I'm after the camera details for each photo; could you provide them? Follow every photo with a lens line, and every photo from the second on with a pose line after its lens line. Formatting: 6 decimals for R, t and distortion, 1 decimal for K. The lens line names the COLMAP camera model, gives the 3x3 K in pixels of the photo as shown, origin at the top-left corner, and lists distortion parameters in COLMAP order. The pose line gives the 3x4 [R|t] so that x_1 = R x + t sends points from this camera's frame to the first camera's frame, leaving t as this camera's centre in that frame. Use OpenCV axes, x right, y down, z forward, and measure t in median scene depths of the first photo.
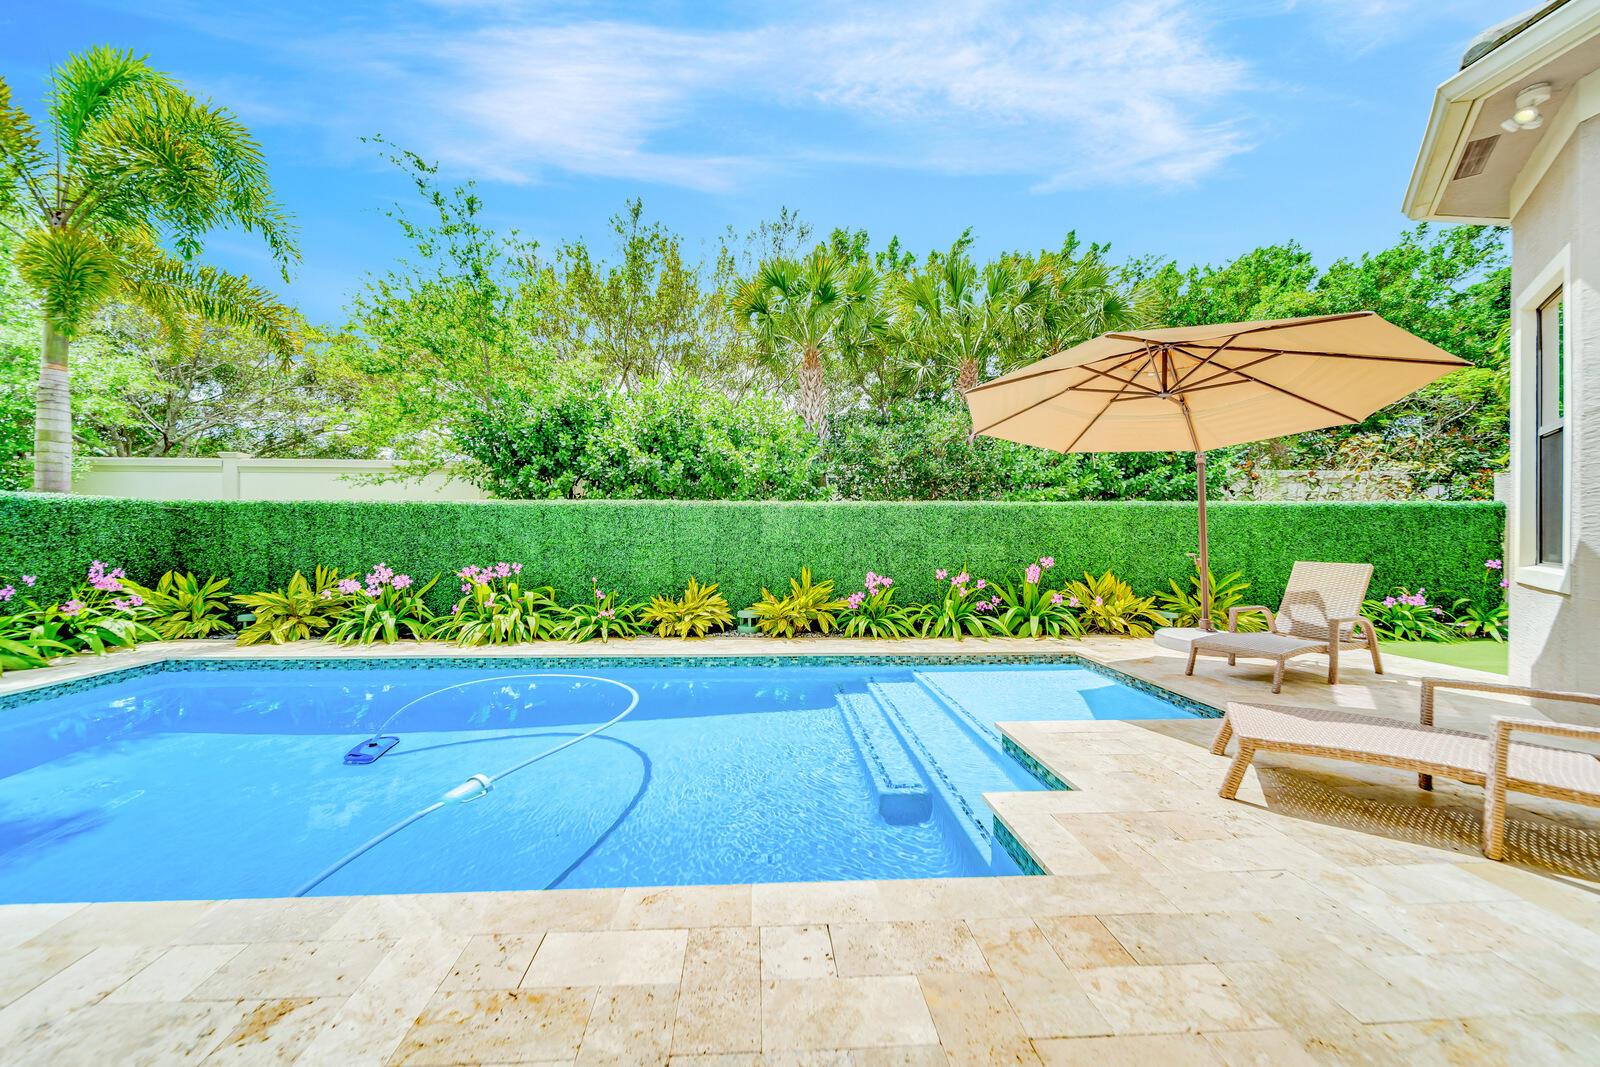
lens RADIAL K [[561.5, 0, 783.2], [0, 561.5, 542.9], [0, 0, 1]] dist [0.000303, -0.001042]
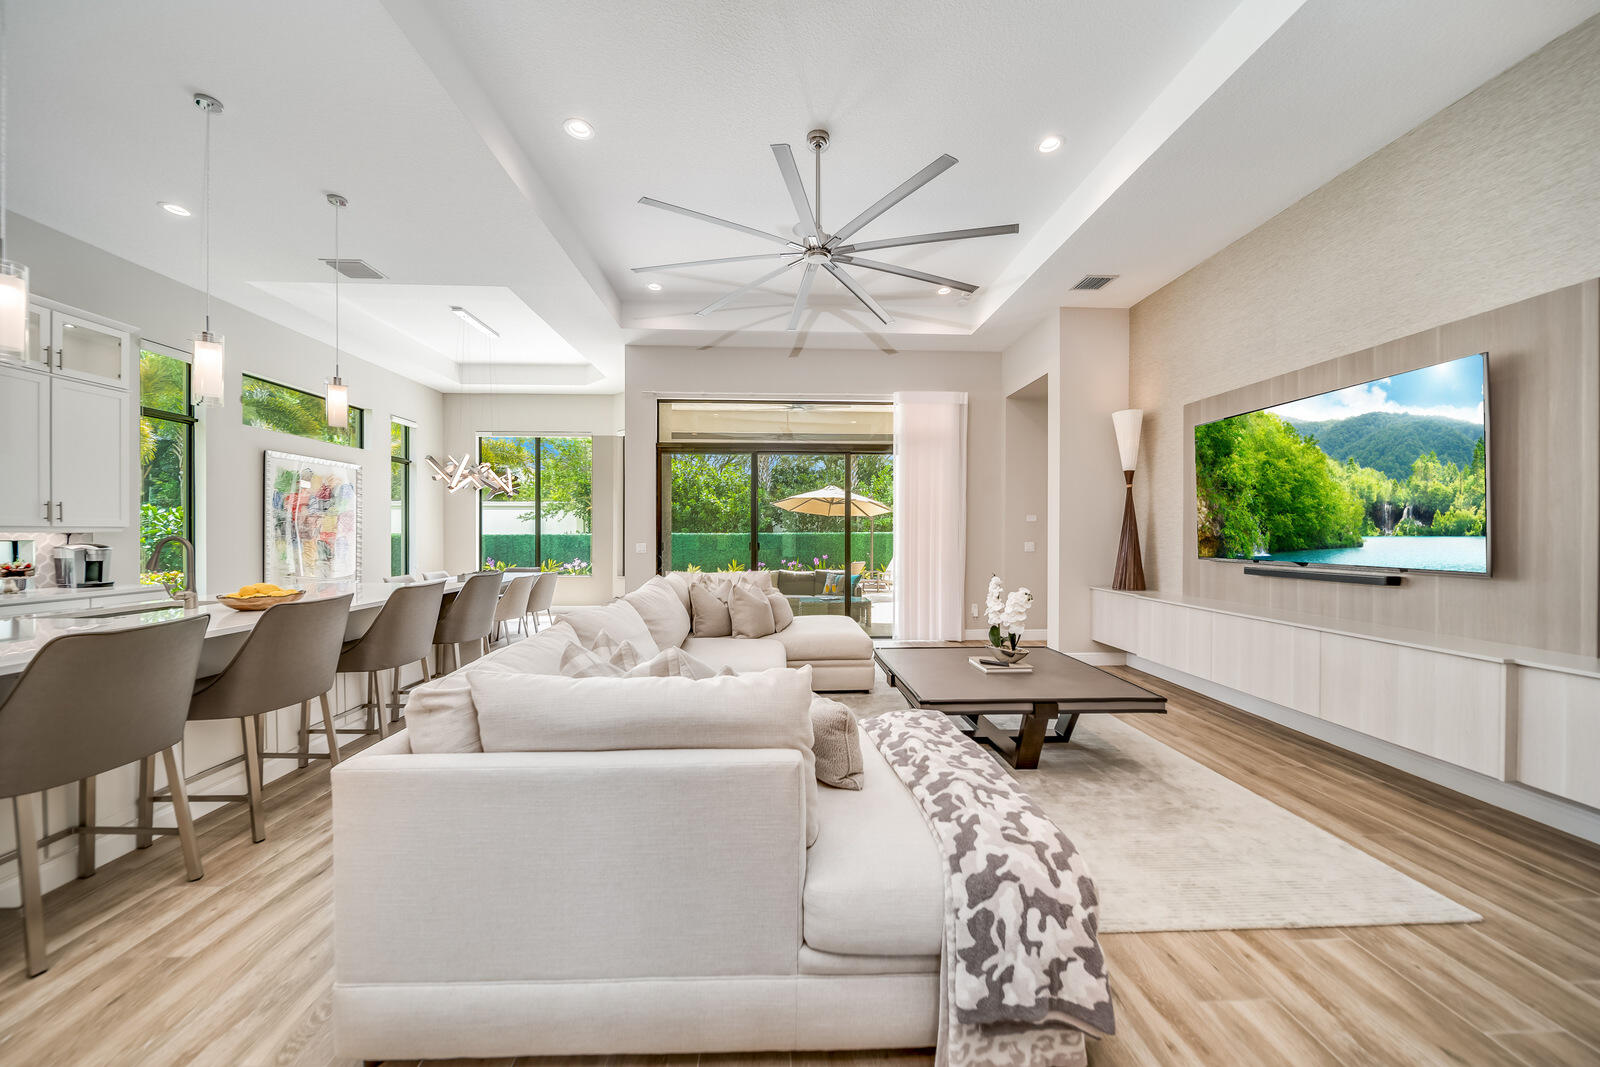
lens RADIAL K [[561.5, 0, 789.7], [0, 561.5, 533.4], [0, 0, 1]] dist [0.000303, -0.001042]
pose [[0.999467, -0.005795, -0.032121, 0.398098], [0.005252, 0.999842, -0.016987, -0.030538], [0.032215, 0.016809, 0.999340, -1.626201]]
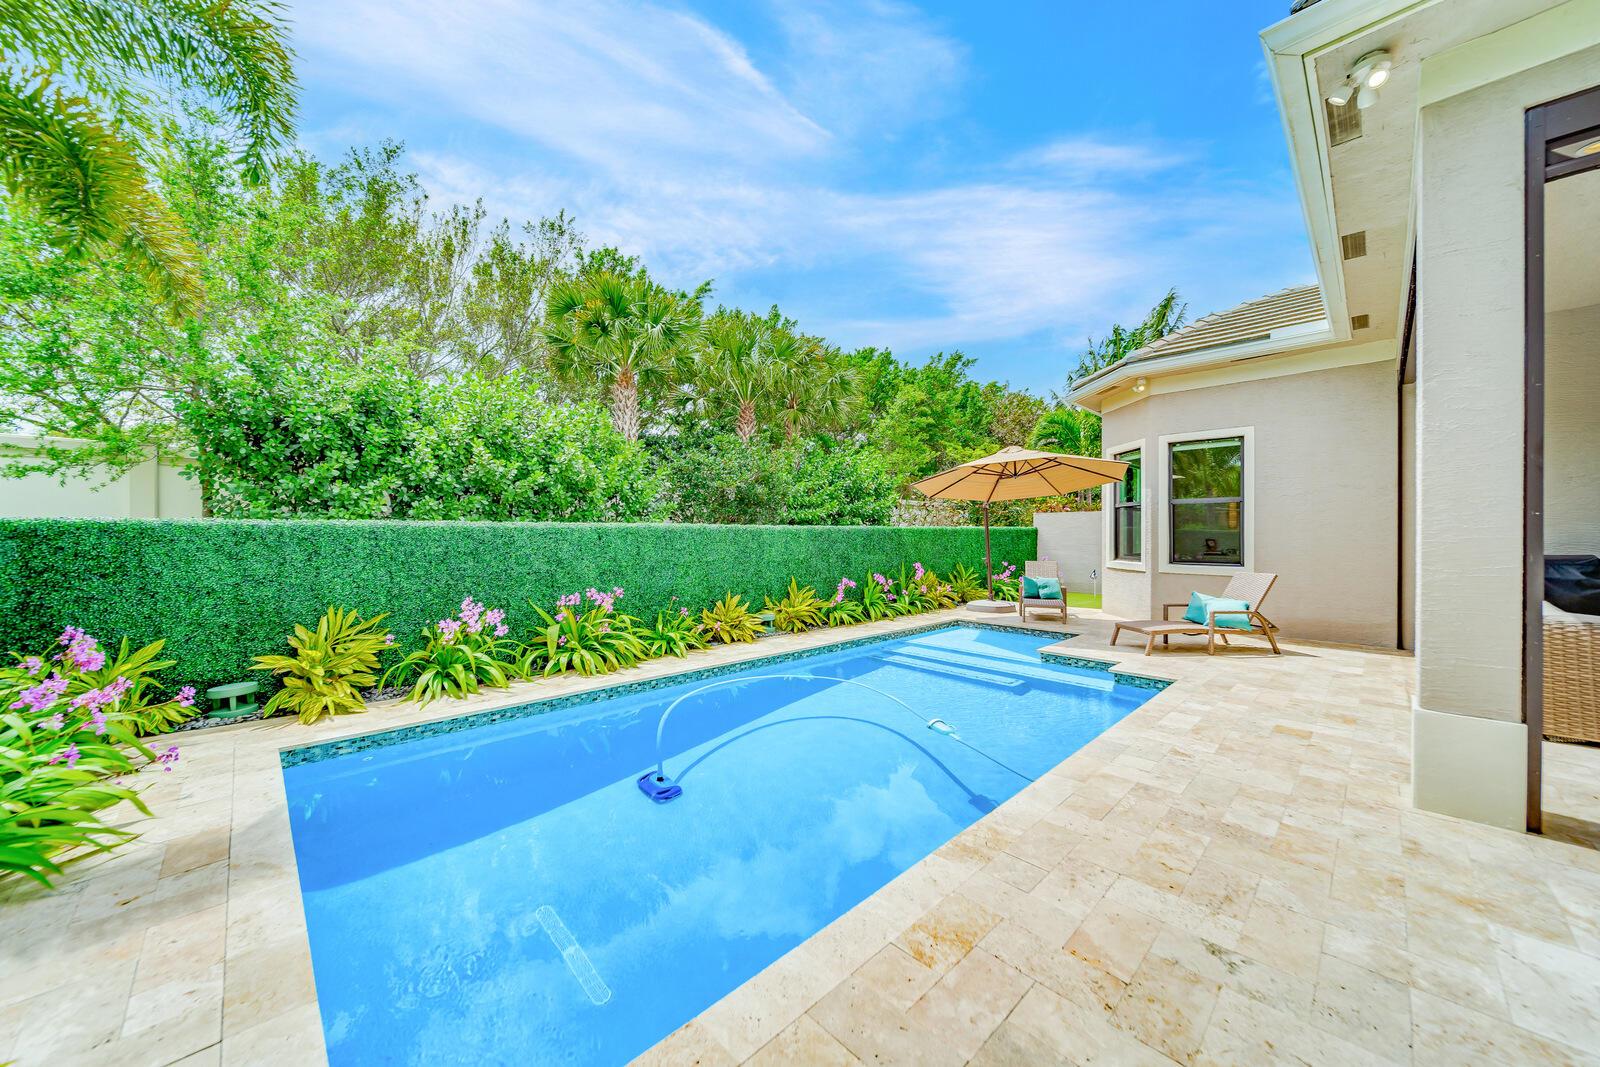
lens RADIAL K [[561.5, 0, 793.0], [0, 561.5, 536.9], [0, 0, 1]] dist [0.000303, -0.001042]
pose [[0.765020, -0.005779, 0.643980, -0.823710], [0.017919, 0.999764, -0.012316, -0.033820], [-0.643757, 0.020961, 0.764943, 0.027771]]
